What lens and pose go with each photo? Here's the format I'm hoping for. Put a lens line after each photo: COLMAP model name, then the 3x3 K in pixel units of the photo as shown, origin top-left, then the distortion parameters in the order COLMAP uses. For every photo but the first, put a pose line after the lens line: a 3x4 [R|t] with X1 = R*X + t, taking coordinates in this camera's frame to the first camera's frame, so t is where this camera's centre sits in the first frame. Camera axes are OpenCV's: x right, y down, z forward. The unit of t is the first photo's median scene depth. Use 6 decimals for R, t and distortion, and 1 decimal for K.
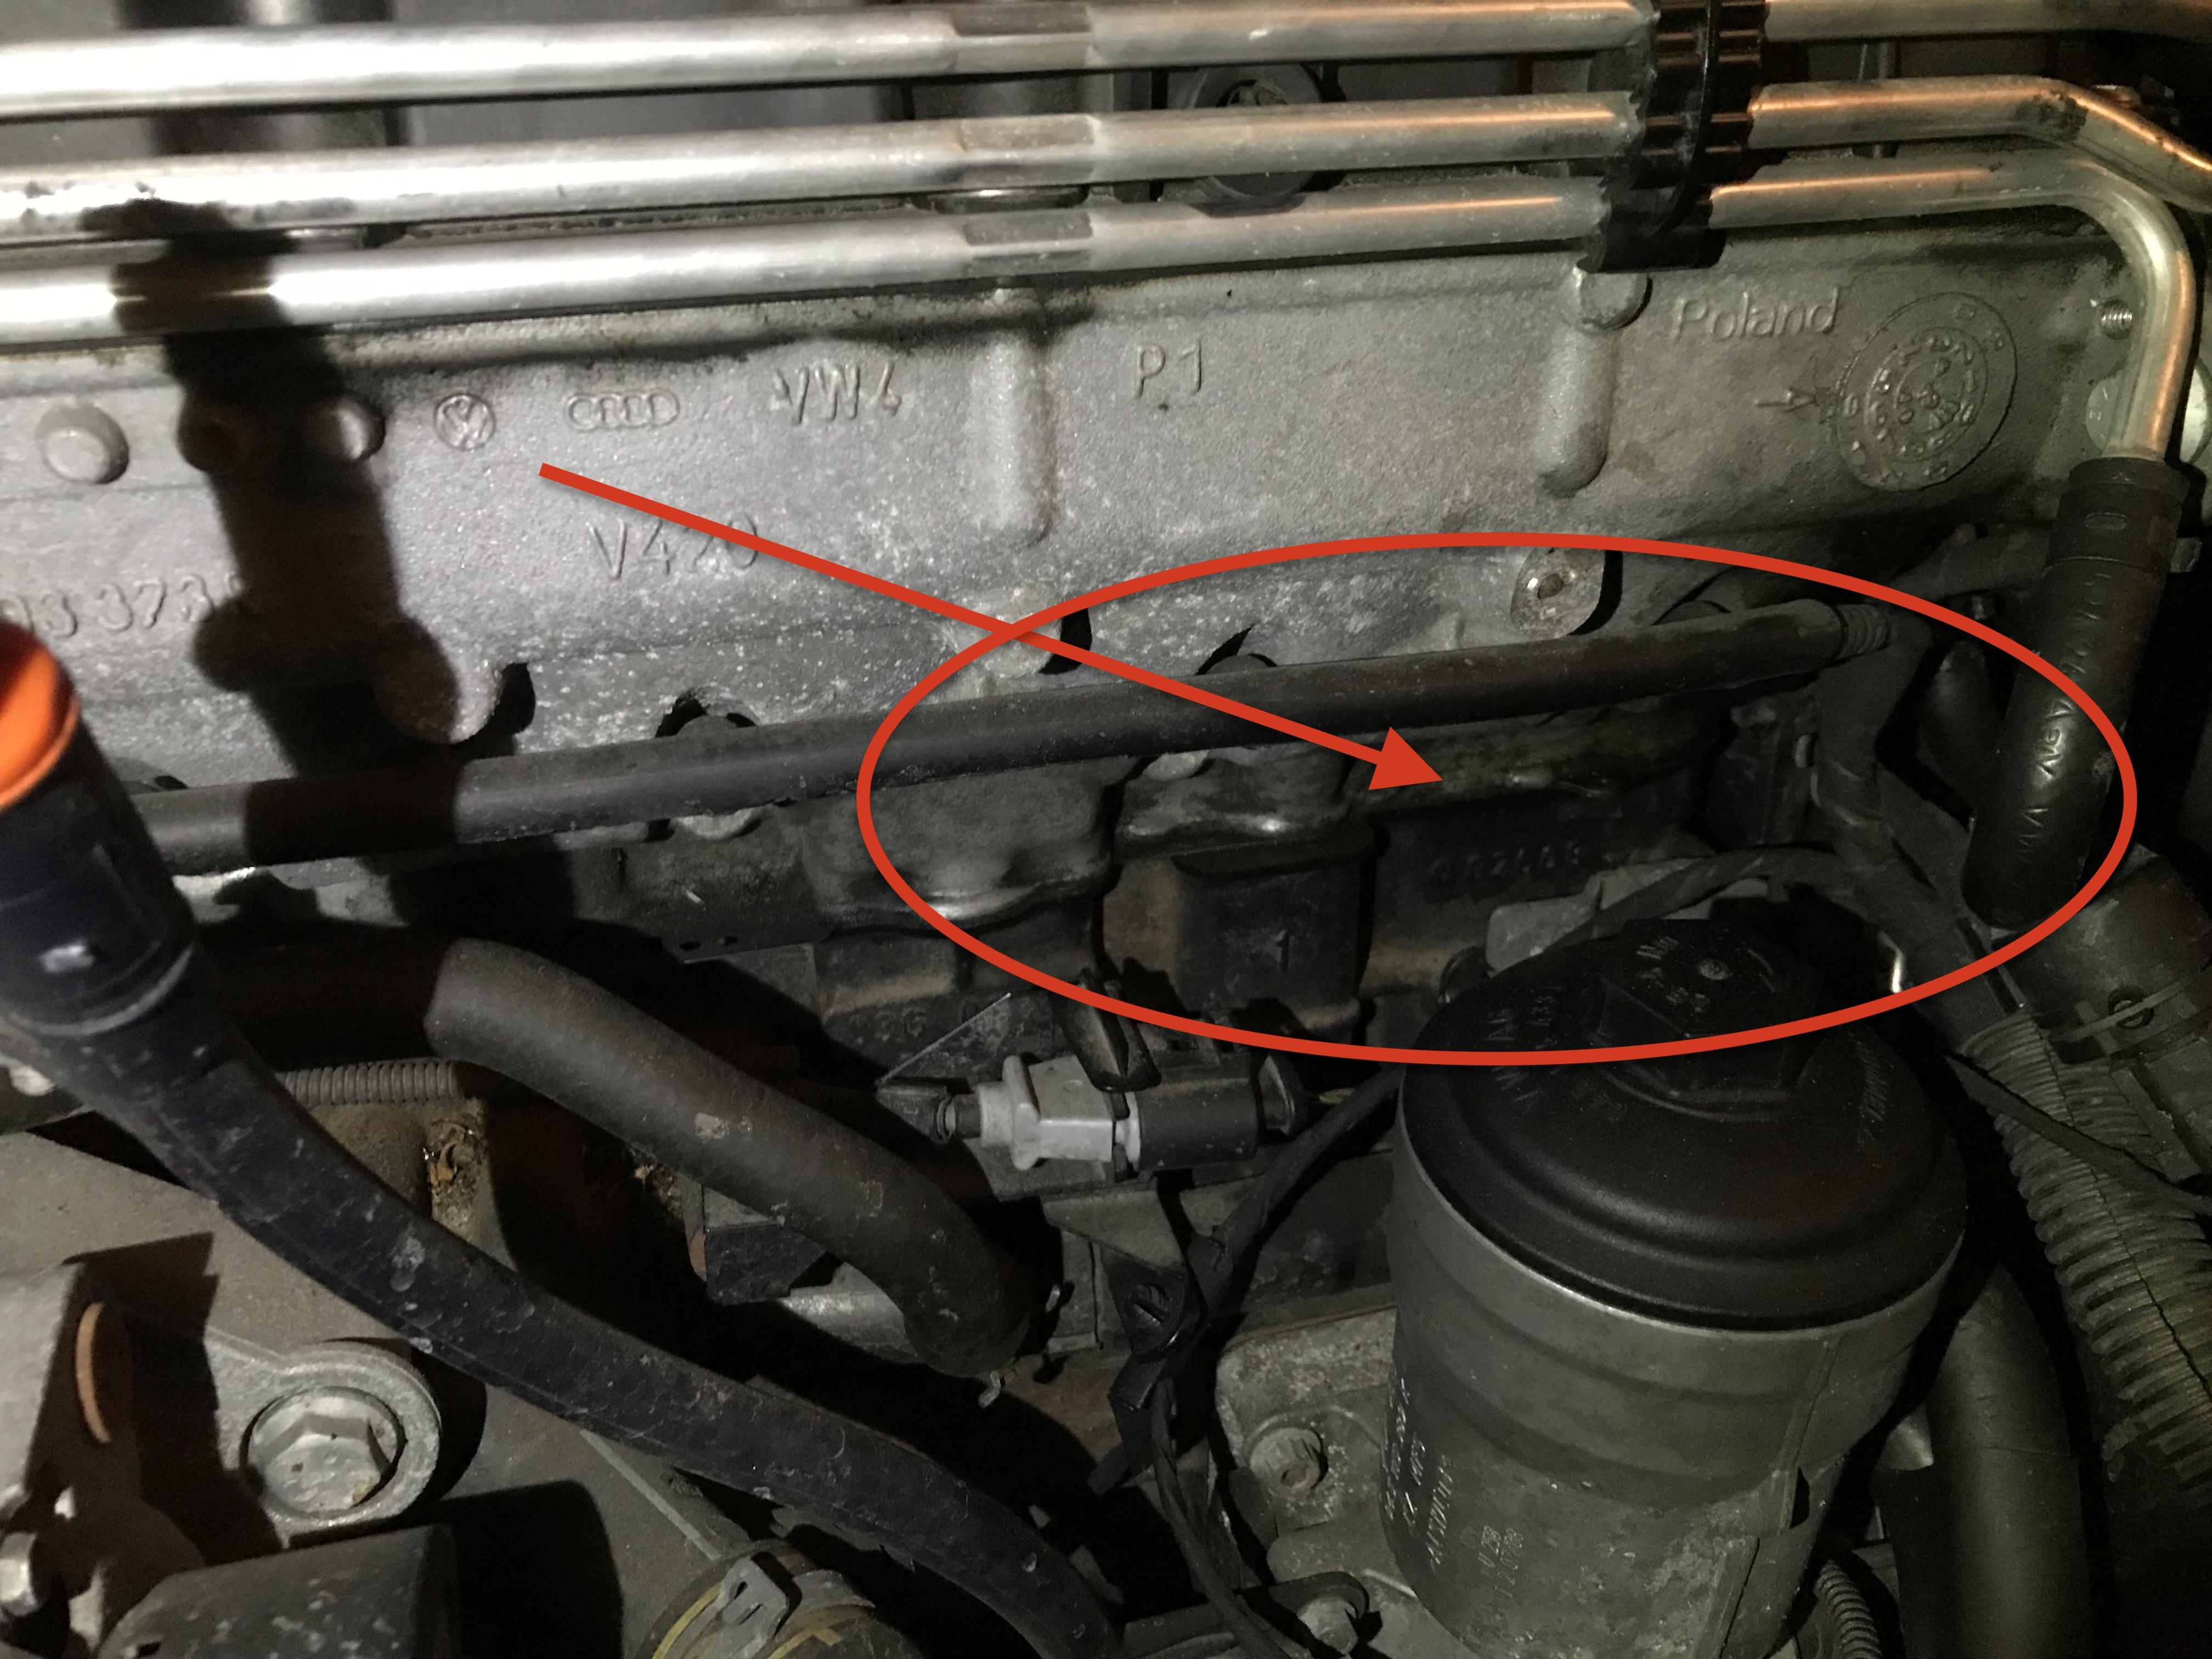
lens RADIAL K [[1884.9, 0, 1073.0], [0, 1884.9, 811.5], [0, 0, 1]] dist [0.027790, -0.038650]
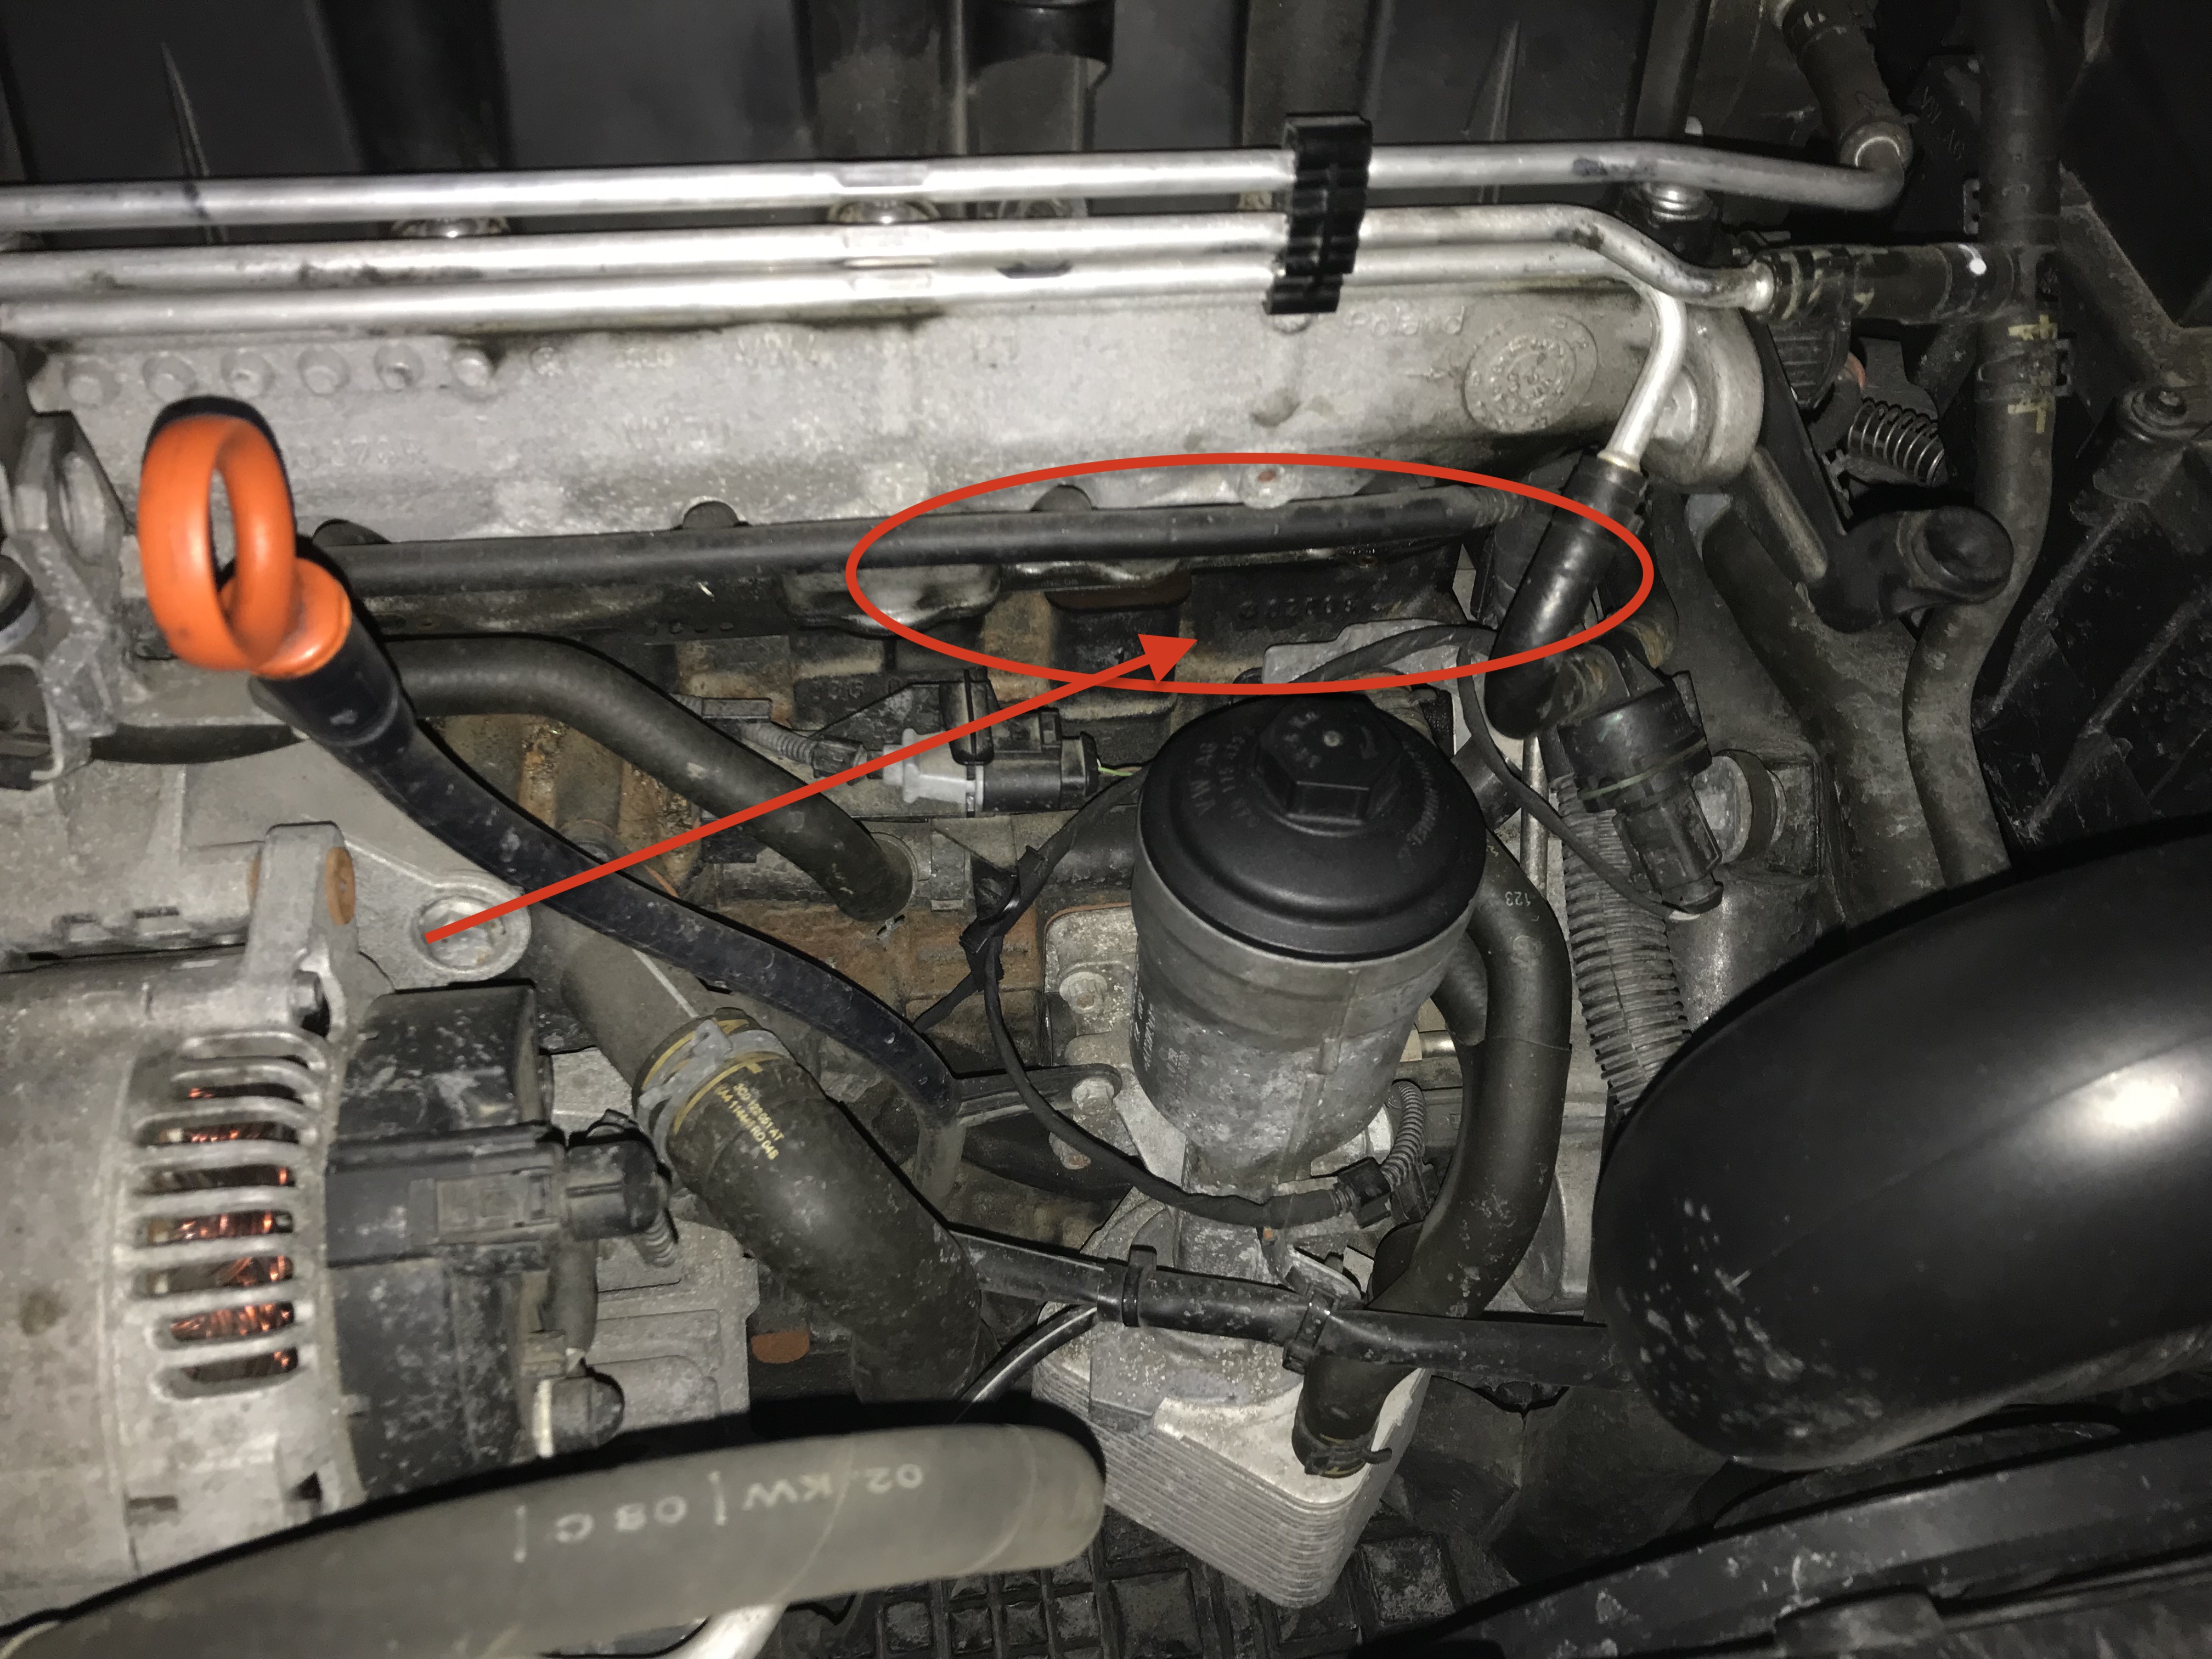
lens RADIAL K [[1884.9, 0, 1095.3], [0, 1884.9, 827.0], [0, 0, 1]] dist [0.027790, -0.038650]
pose [[0.993794, 0.106368, -0.032551, 0.181506], [-0.093282, 0.956320, 0.277039, -0.235750], [0.060597, -0.272283, 0.960307, -0.482509]]
